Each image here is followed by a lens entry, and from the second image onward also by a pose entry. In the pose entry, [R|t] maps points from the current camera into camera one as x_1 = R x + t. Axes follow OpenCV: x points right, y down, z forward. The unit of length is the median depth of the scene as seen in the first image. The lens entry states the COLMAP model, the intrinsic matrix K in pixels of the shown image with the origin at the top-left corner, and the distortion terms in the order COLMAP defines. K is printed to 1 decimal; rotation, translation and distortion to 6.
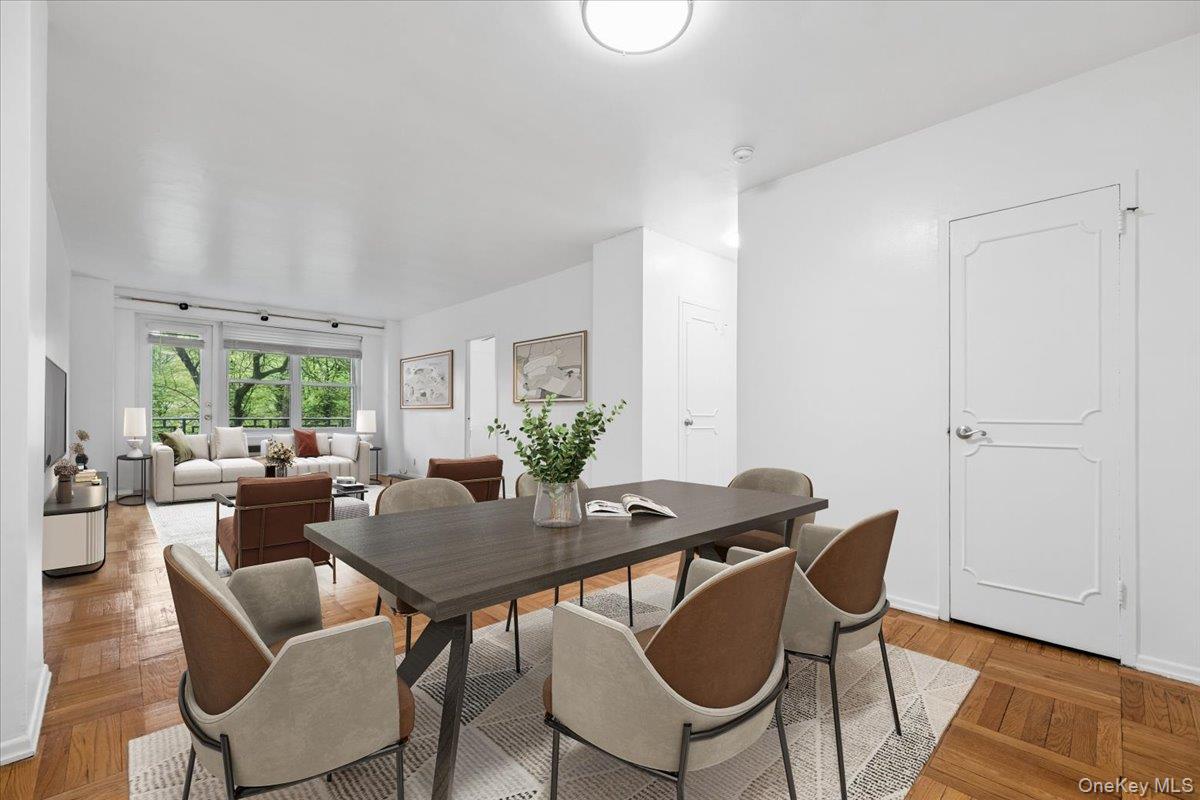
lens RADIAL K [[508.0, 0, 602.2], [0, 508.0, 407.0], [0, 0, 1]] dist [0.014654, -0.001583]
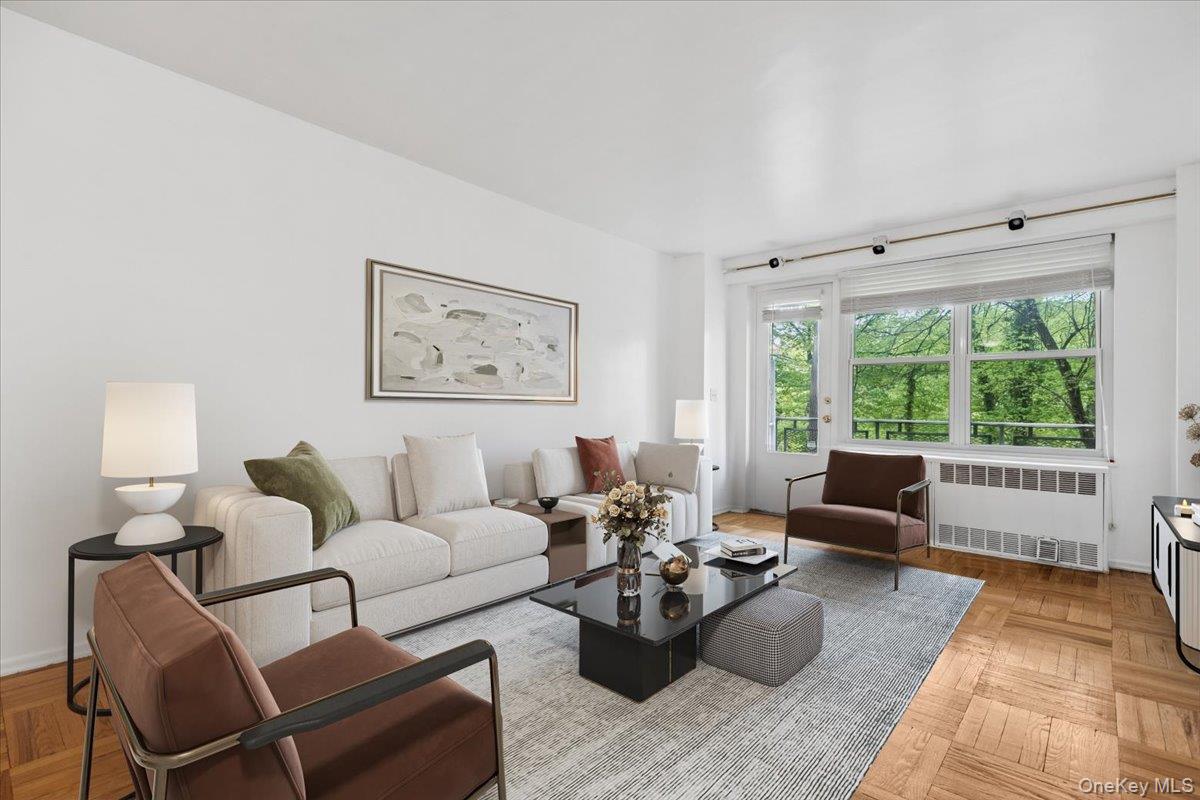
lens RADIAL K [[567.0, 0, 581.2], [0, 567.0, 397.8], [0, 0, 1]] dist [0.004357, -0.002763]
pose [[0.047769, -0.015356, -0.998740, -0.036994], [-0.000903, 0.999881, -0.015417, 0.003757], [0.998858, 0.001639, 0.047749, 0.630112]]
